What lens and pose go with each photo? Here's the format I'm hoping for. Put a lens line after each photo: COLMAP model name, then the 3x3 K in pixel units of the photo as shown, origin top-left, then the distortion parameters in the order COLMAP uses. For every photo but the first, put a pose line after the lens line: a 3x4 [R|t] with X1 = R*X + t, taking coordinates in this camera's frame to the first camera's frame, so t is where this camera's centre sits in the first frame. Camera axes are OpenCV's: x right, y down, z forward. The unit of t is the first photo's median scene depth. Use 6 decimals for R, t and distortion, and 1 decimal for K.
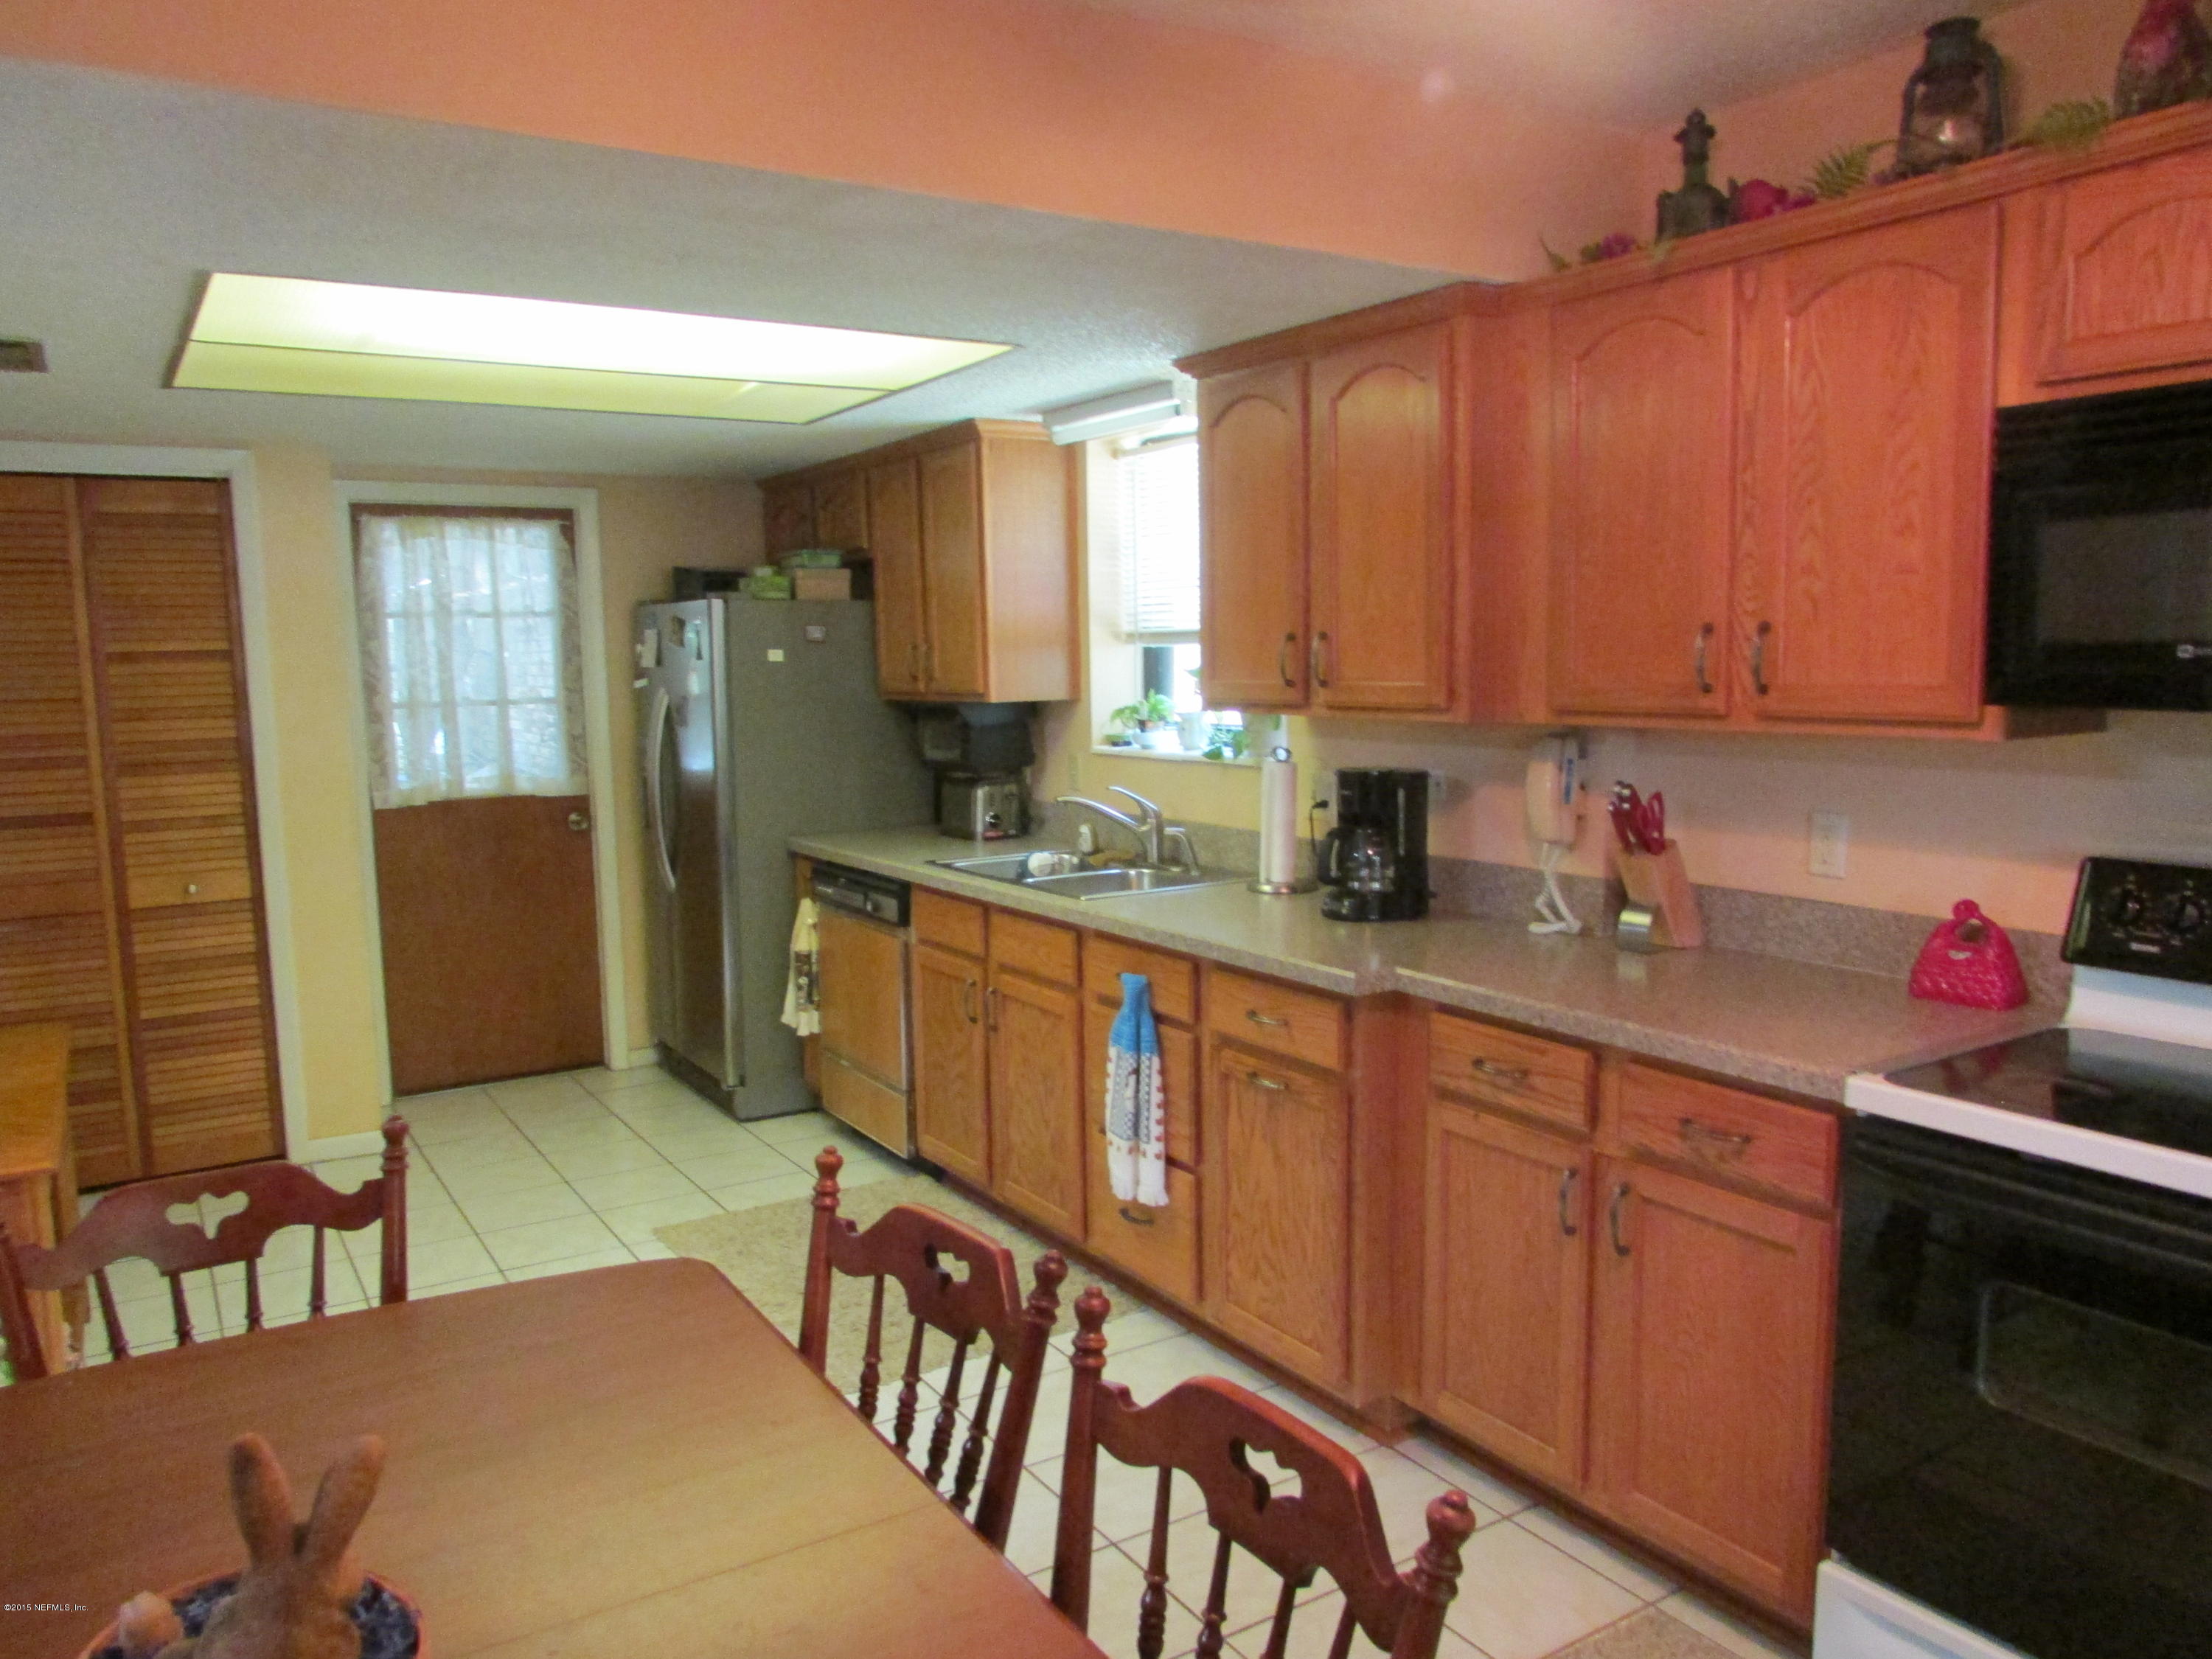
lens RADIAL K [[1594.2, 0, 1106.0], [0, 1594.2, 829.5], [0, 0, 1]] dist [-0.018603, -0.000374]
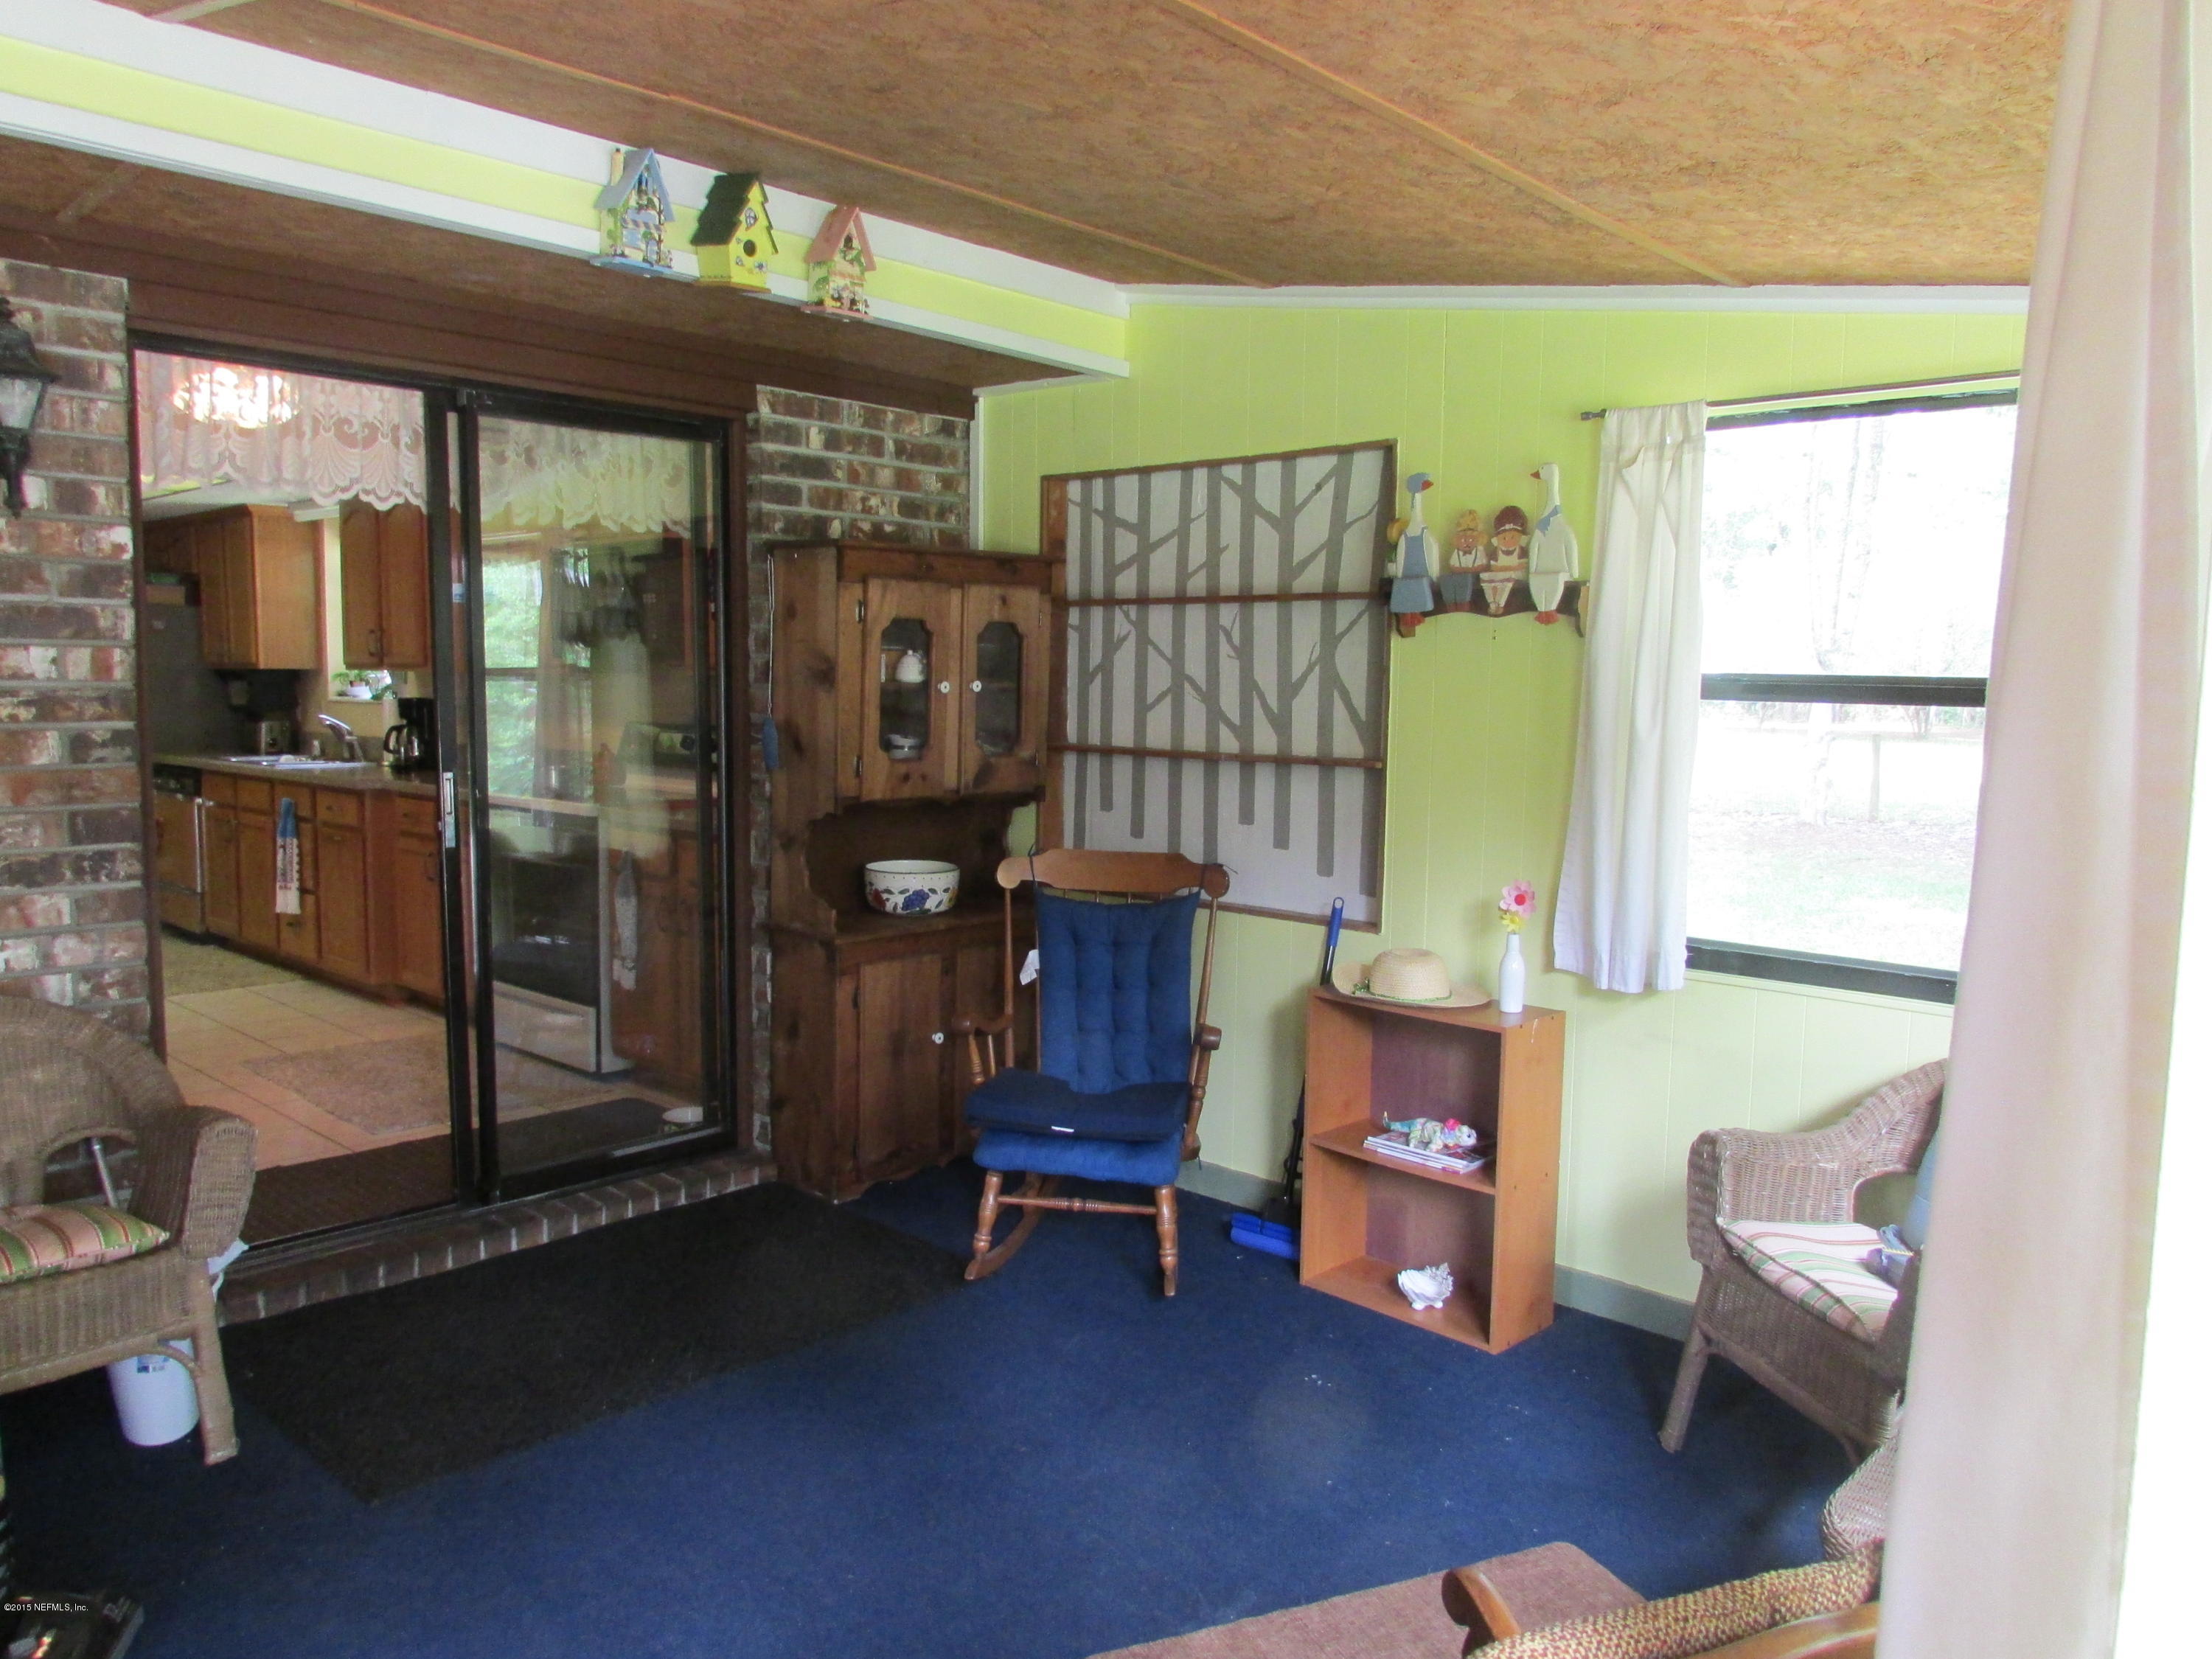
lens RADIAL K [[1594.2, 0, 1106.0], [0, 1594.2, 829.5], [0, 0, 1]] dist [-0.018603, -0.000374]
pose [[0.967050, 0.007333, 0.254480, 0.383677], [-0.002850, 0.999834, -0.017980, 0.123995], [-0.254570, 0.016663, 0.966911, -0.892788]]
